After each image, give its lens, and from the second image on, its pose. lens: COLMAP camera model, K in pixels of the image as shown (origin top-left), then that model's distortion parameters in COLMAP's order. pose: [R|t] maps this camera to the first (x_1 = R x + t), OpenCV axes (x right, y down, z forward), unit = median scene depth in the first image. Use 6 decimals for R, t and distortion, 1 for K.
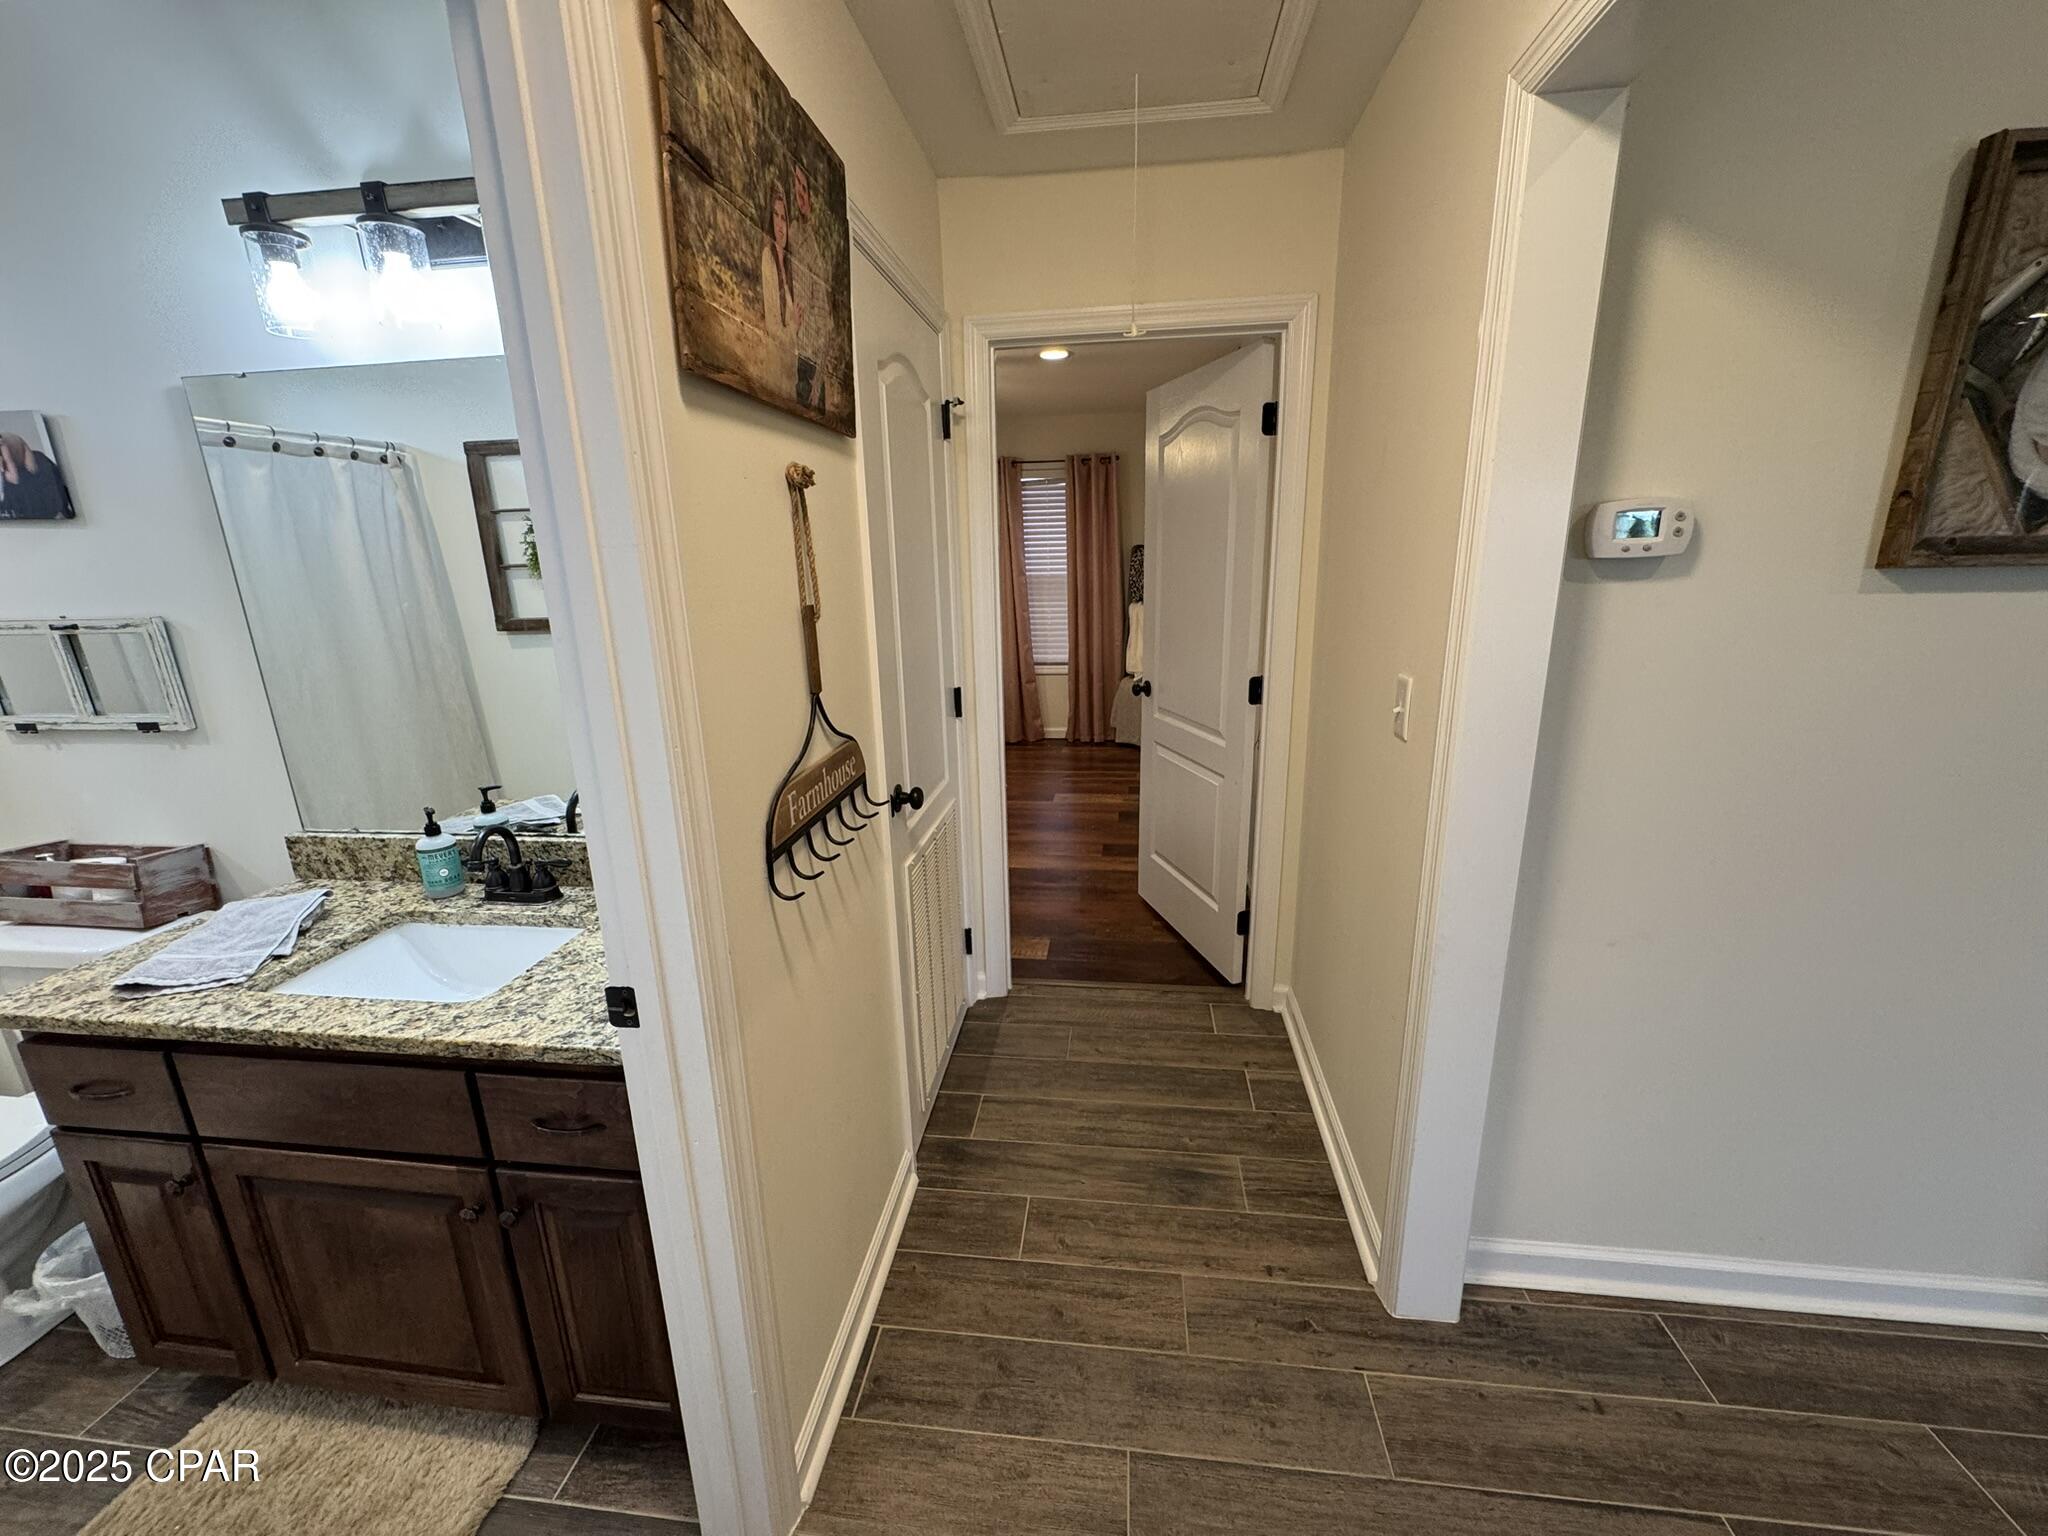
lens RADIAL K [[816.1, 0, 1023.0], [0, 816.1, 767.3], [0, 0, 1]] dist [-0.003125, 0.000618]
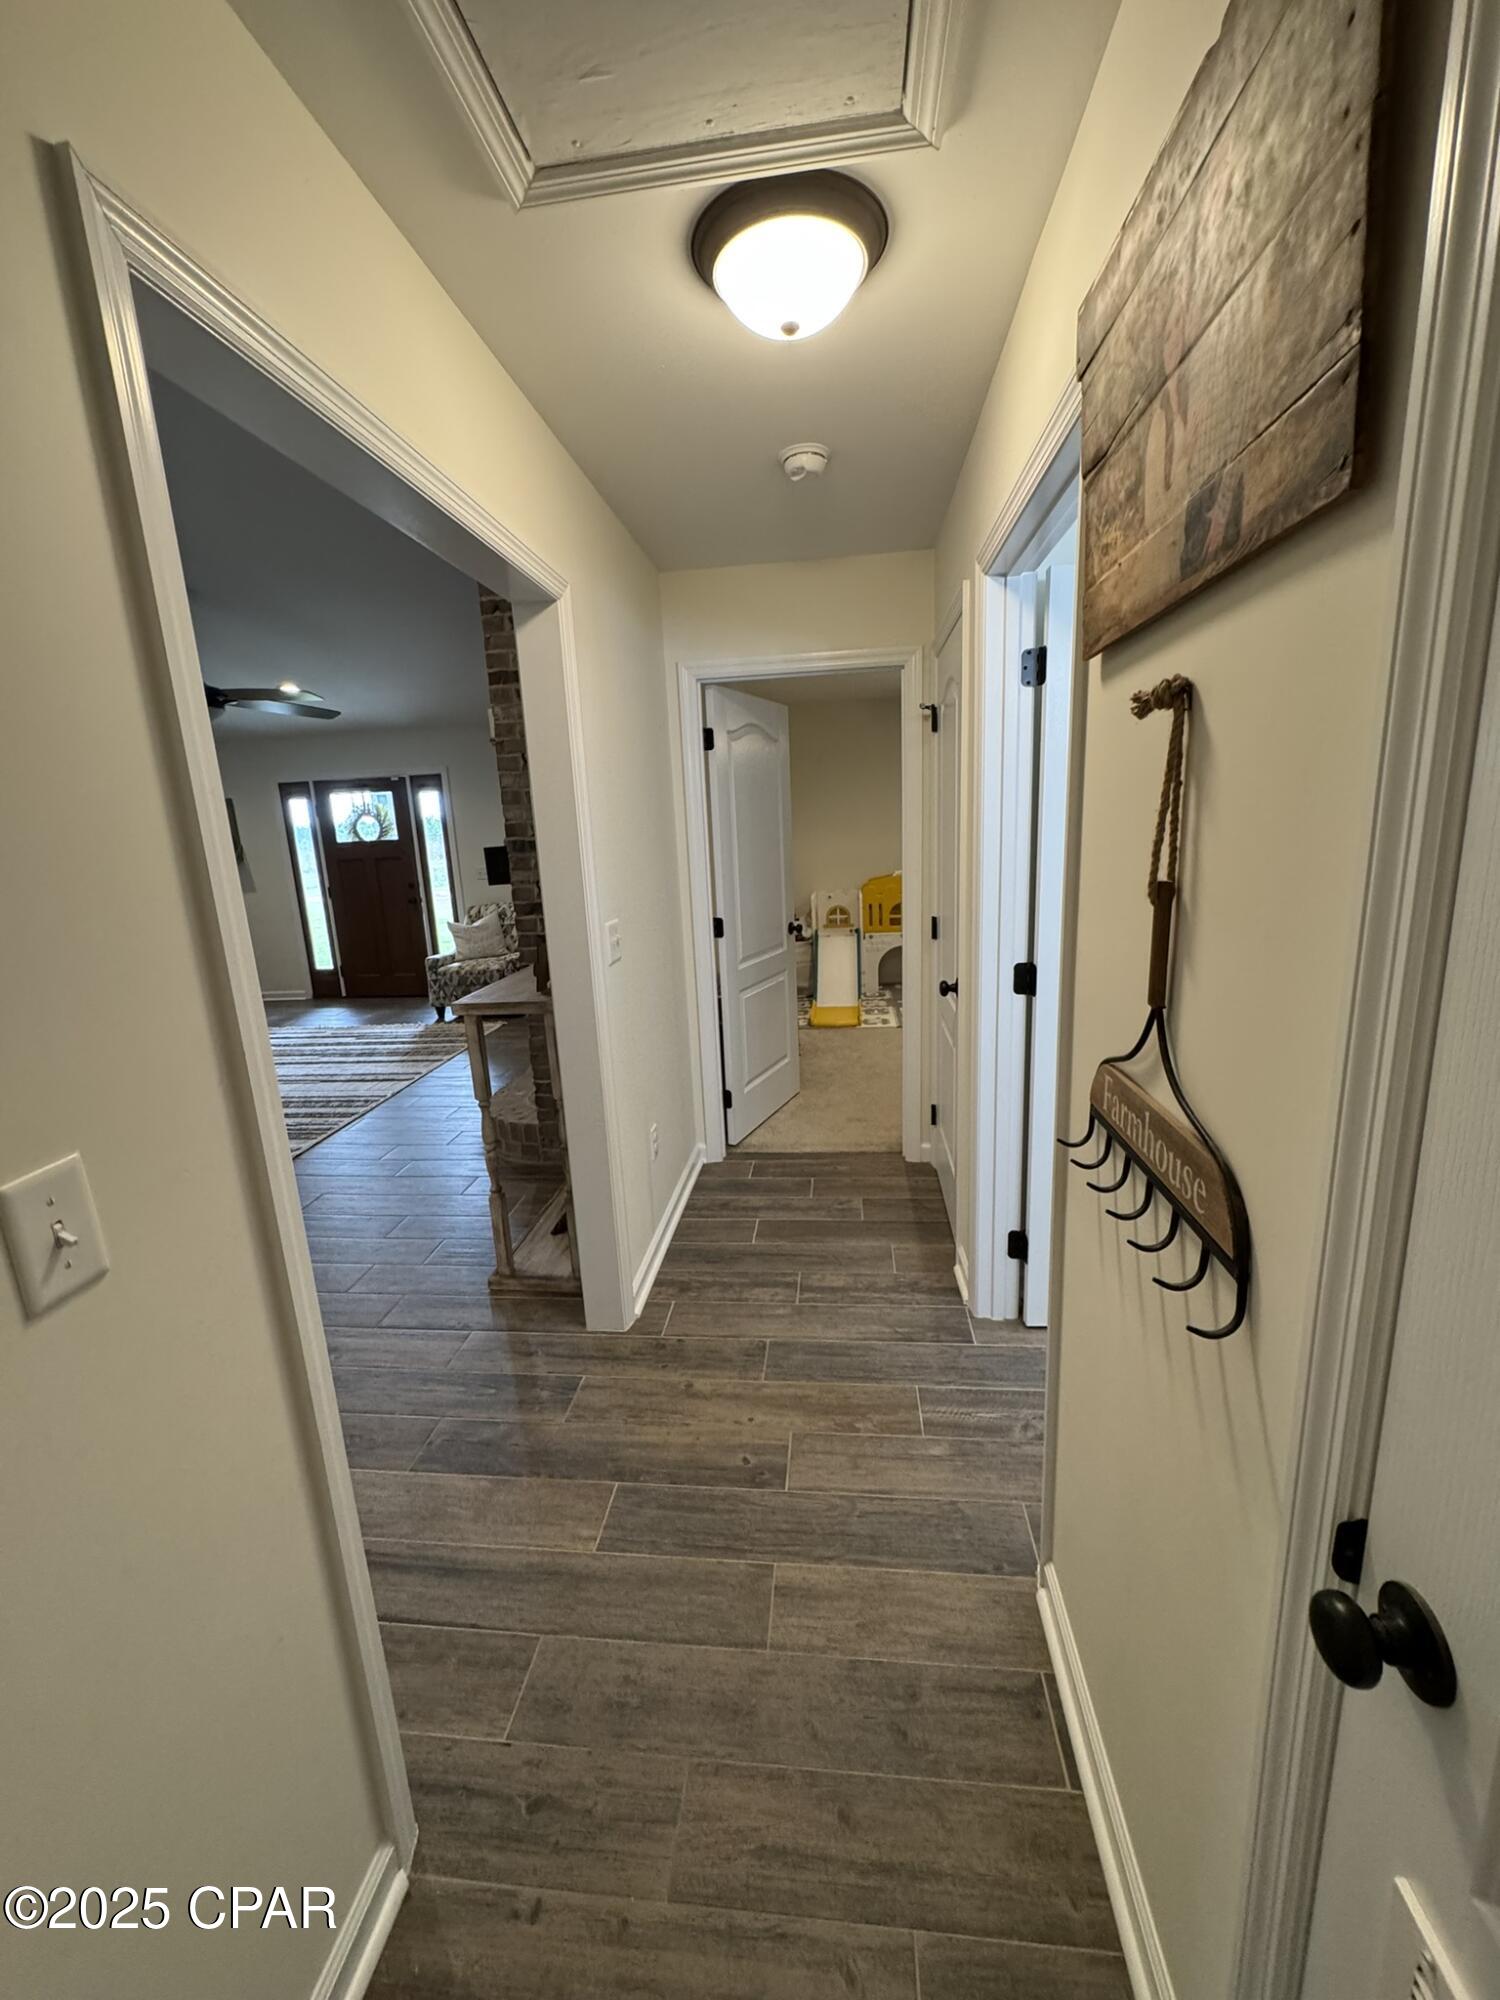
lens RADIAL K [[797.0, 0, 747.1], [0, 797.0, 997.6], [0, 0, 1]] dist [-0.003125, 0.000618]
pose [[-0.997398, 0.071981, 0.004098, 0.033122], [0.065998, 0.888653, 0.453806, -0.153696], [0.029023, 0.452895, -0.891091, 0.571078]]
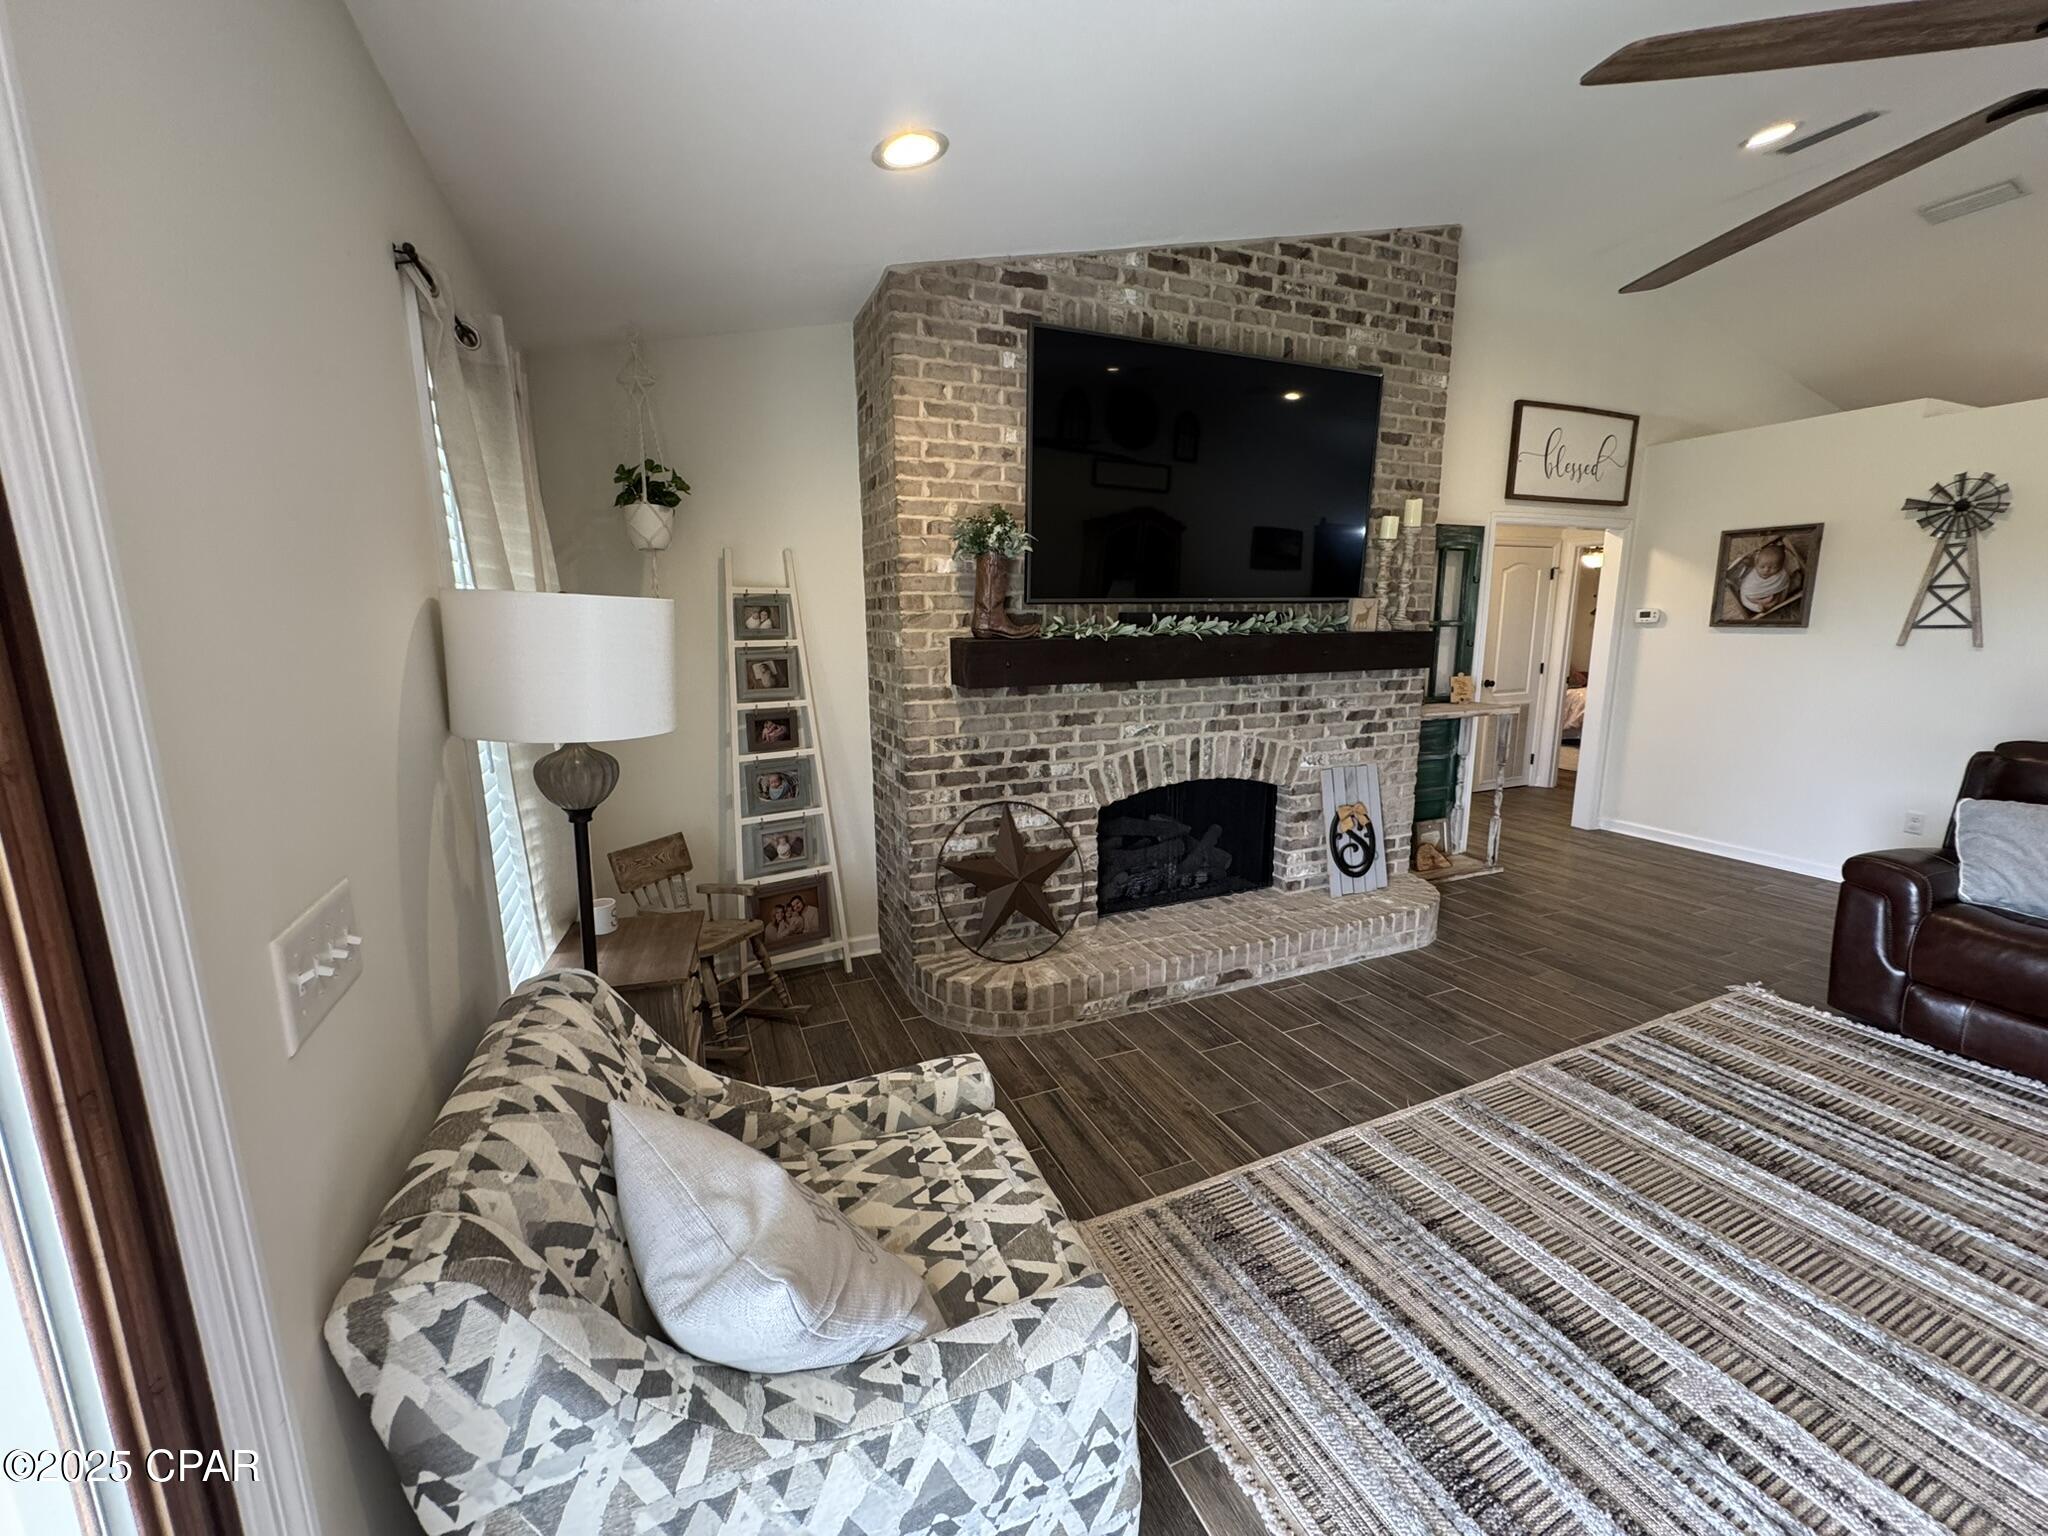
lens RADIAL K [[816.1, 0, 1023.0], [0, 816.1, 767.3], [0, 0, 1]] dist [-0.003125, 0.000618]
pose [[0.511472, 0.174077, -0.841483, 0.958173], [-0.220807, 0.973008, 0.067075, 0.307122], [0.830446, 0.151498, 0.536104, -1.303867]]
